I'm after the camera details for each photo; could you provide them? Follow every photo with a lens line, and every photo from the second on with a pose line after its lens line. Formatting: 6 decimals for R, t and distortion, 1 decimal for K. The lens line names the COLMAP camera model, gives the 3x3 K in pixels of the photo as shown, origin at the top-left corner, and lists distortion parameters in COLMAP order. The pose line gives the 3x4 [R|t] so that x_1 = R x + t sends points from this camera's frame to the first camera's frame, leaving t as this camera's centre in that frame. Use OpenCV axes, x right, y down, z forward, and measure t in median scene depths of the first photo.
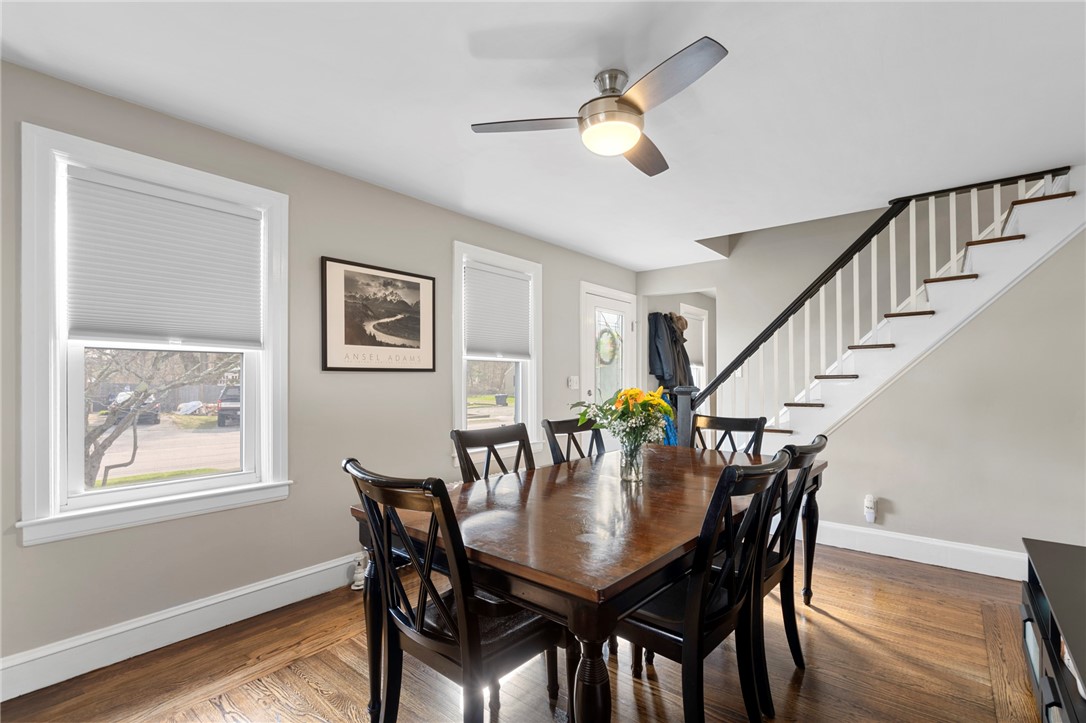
lens RADIAL K [[502.8, 0, 543.1], [0, 502.8, 371.7], [0, 0, 1]] dist [0.000996, 0.000369]
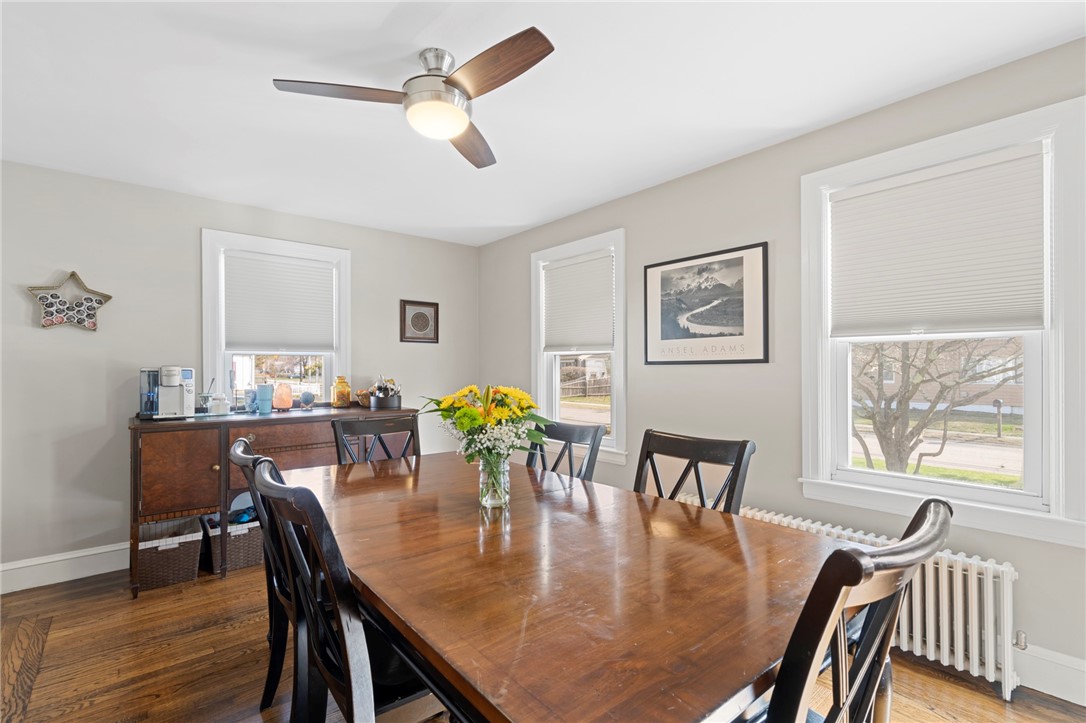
lens RADIAL K [[502.8, 0, 543.1], [0, 502.8, 371.7], [0, 0, 1]] dist [0.000996, 0.000369]
pose [[-0.192582, 0.005441, -0.981266, 0.674186], [0.013788, 0.999901, 0.002838, 0.006939], [0.981184, -0.012983, -0.192638, 0.894769]]
